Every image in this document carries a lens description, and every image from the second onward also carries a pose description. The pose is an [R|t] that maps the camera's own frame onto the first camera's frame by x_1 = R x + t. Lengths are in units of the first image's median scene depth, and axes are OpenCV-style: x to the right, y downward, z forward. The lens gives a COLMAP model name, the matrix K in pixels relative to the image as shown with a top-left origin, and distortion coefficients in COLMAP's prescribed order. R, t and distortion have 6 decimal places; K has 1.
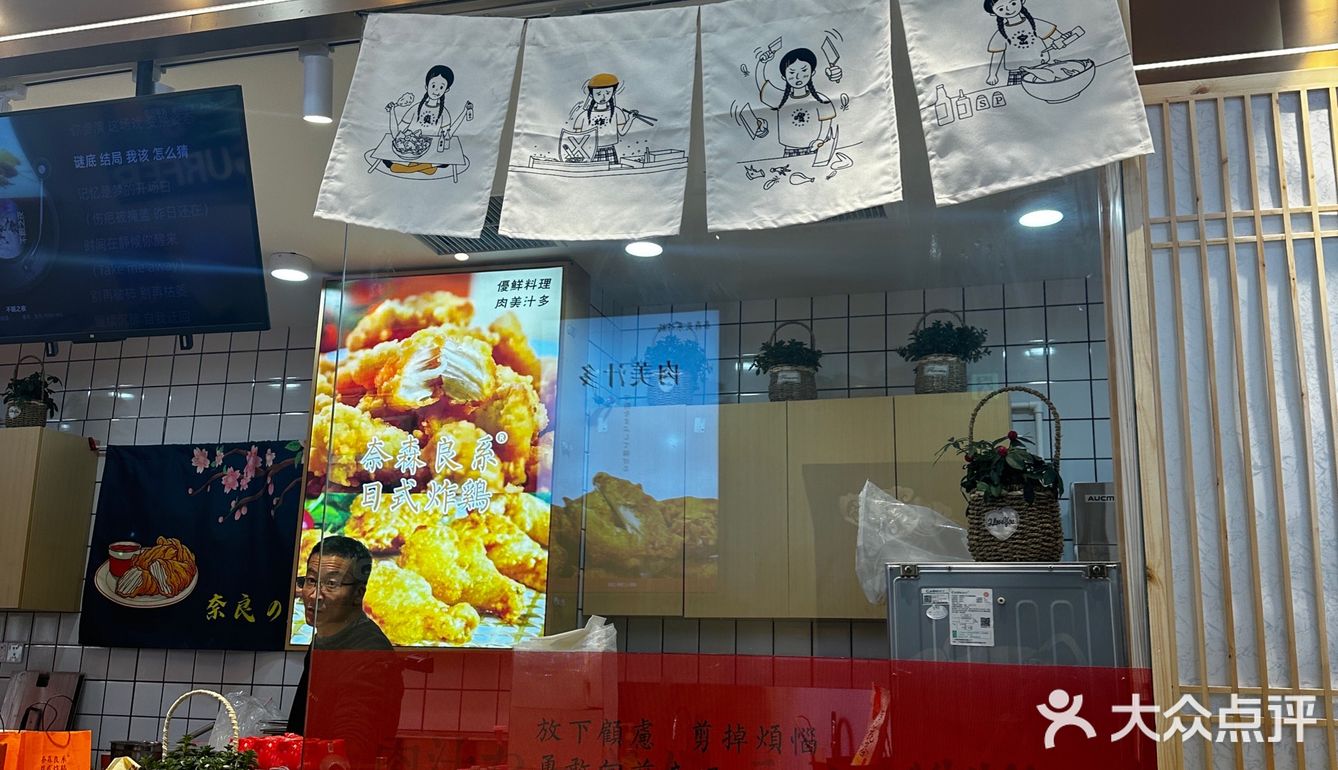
lens RADIAL K [[1222.6, 0, 655.0], [0, 1222.6, 384.9], [0, 0, 1]] dist [0.165867, -0.324550]
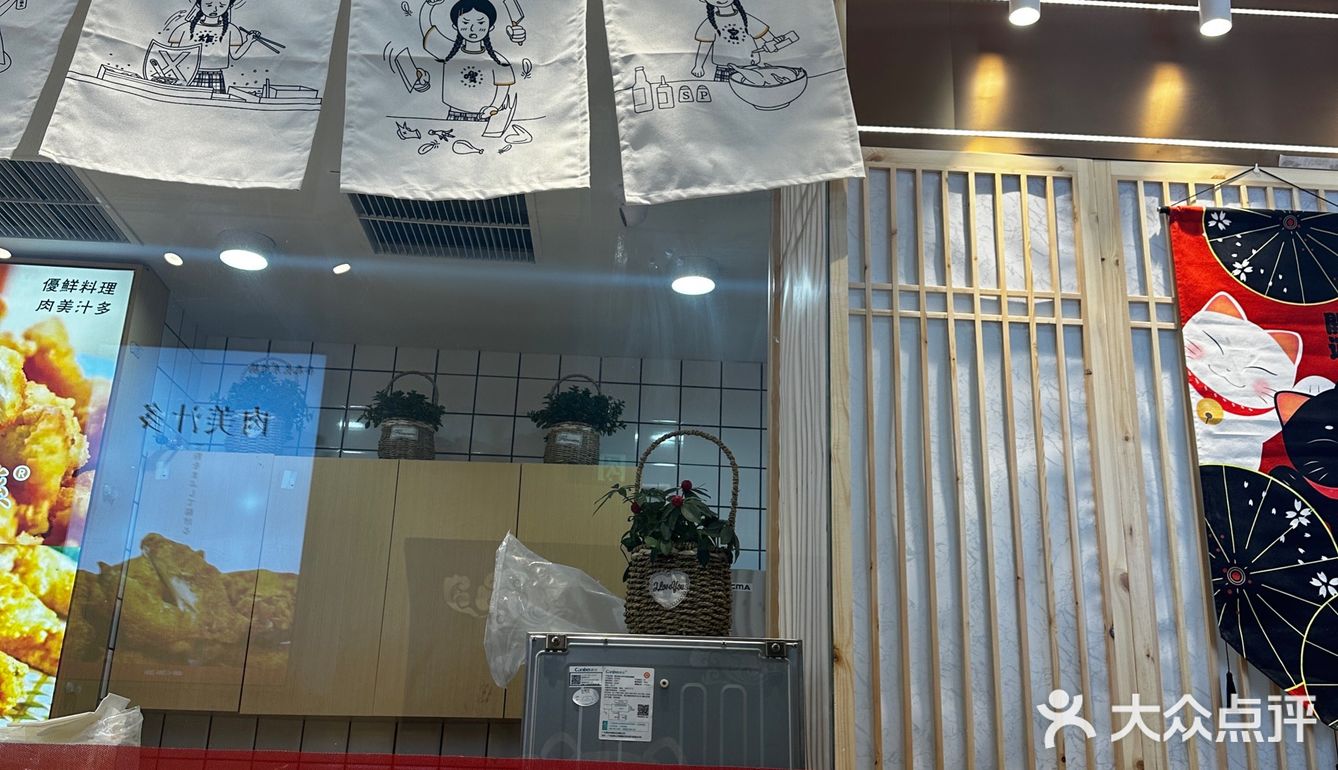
lens RADIAL K [[1222.6, 0, 655.0], [0, 1222.6, 384.9], [0, 0, 1]] dist [0.165867, -0.324550]
pose [[0.942780, 0.112441, 0.313884, -0.000843], [-0.085450, 0.991461, -0.098509, 0.043951], [-0.322280, 0.066051, 0.944337, 0.165297]]
